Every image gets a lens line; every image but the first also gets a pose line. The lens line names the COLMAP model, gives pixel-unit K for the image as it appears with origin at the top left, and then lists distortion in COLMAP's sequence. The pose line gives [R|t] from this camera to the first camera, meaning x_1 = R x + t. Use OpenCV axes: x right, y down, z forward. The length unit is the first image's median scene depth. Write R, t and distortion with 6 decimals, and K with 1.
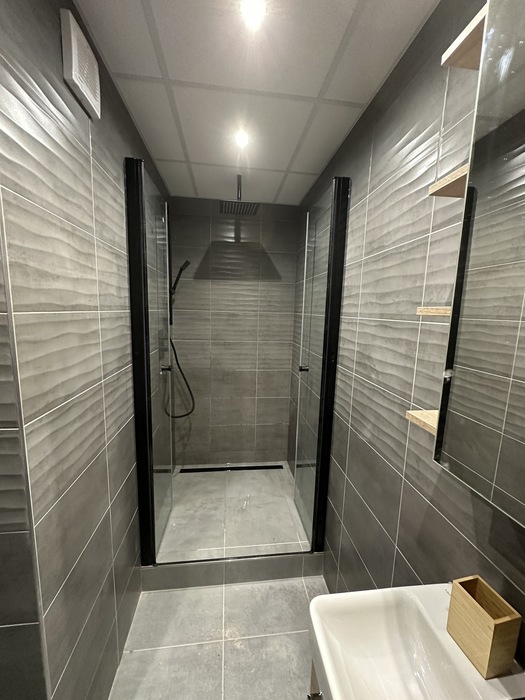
lens RADIAL K [[278.0, 0, 262.7], [0, 278.0, 350.9], [0, 0, 1]] dist [-0.002329, 0.000803]
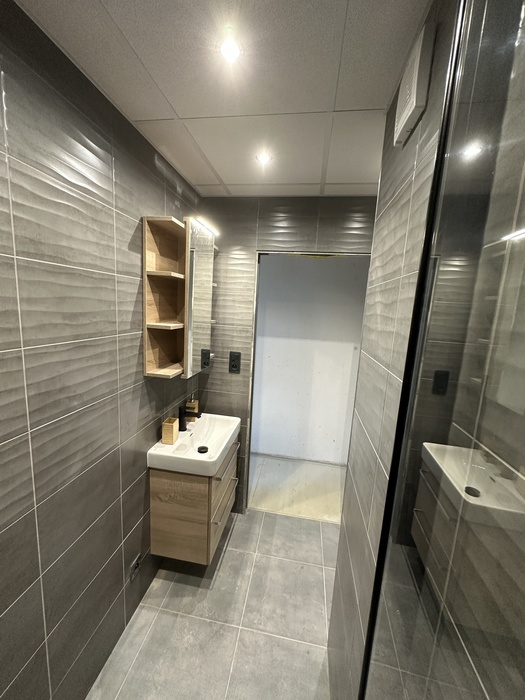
lens RADIAL K [[278.0, 0, 260.4], [0, 278.0, 350.0], [0, 0, 1]] dist [-0.002329, 0.000803]
pose [[-0.954688, -0.125167, 0.270006, -0.275182], [-0.039886, 0.952883, 0.300703, -0.255342], [-0.294922, 0.276308, -0.914699, 1.099560]]
